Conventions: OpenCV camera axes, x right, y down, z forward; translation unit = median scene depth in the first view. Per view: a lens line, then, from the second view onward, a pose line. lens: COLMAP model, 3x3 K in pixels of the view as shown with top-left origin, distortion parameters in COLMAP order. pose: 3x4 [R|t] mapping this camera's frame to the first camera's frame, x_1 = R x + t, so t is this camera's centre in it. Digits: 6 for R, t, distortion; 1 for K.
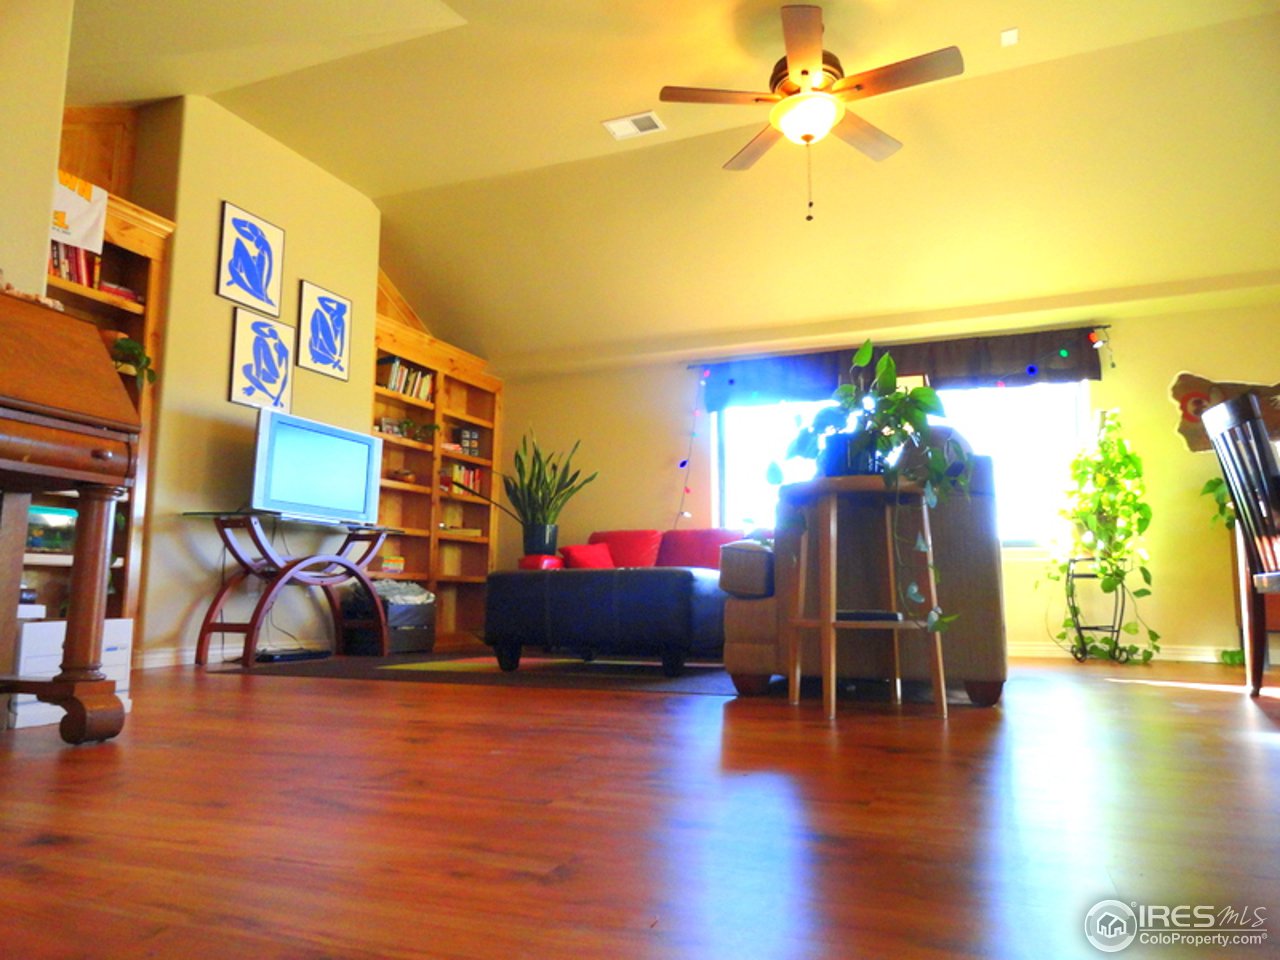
lens RADIAL K [[873.8, 0, 640.0], [0, 873.8, 480.0], [0, 0, 1]] dist [-0.005569, -0.001069]
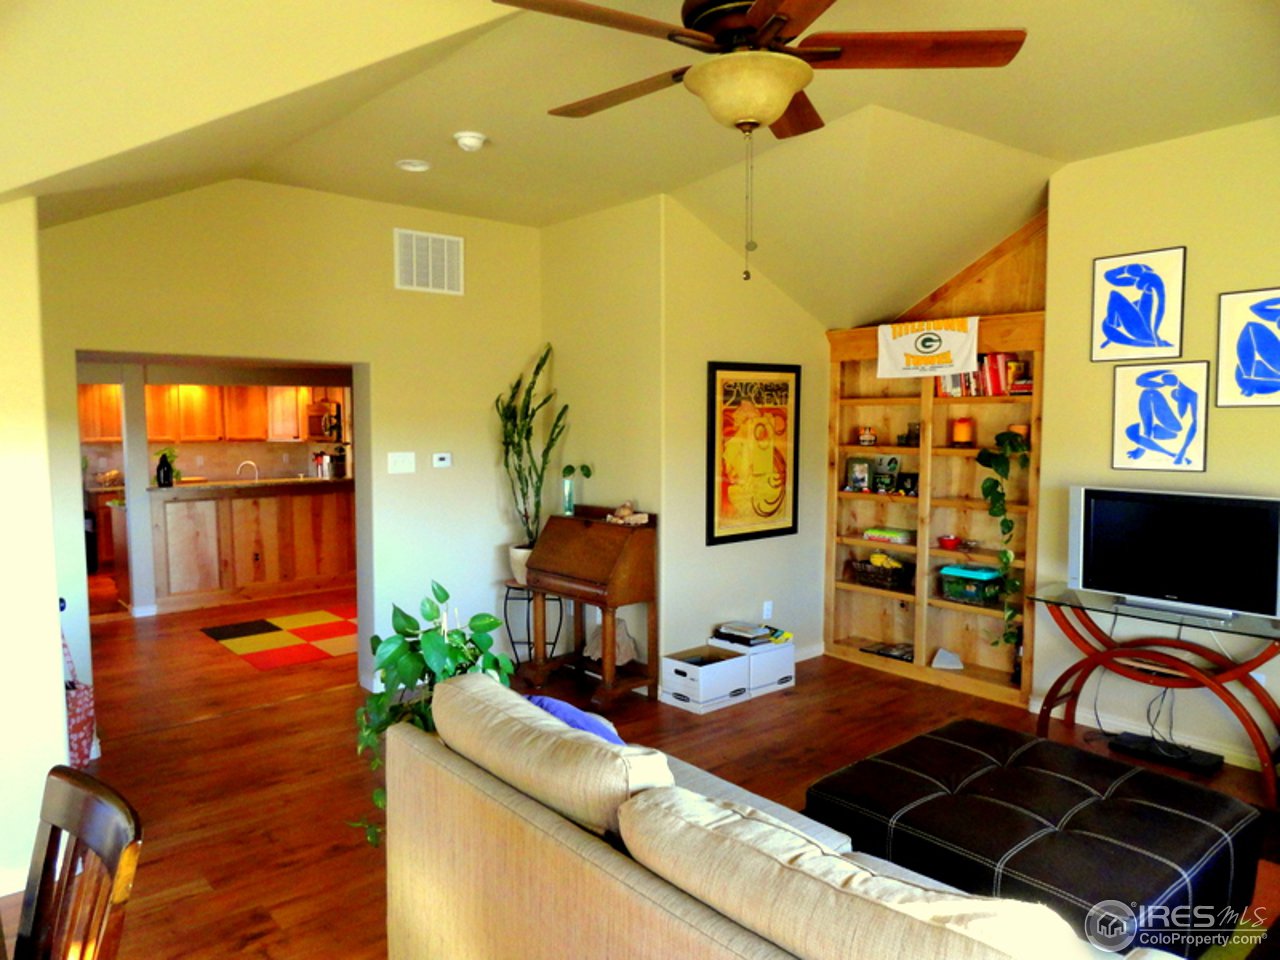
lens RADIAL K [[873.8, 0, 640.0], [0, 873.8, 480.0], [0, 0, 1]] dist [-0.005569, -0.001069]
pose [[-0.460815, 0.060382, -0.885440, 0.584062], [0.123939, 0.992285, 0.003166, -0.137080], [0.878800, -0.108281, -0.464743, 0.928801]]
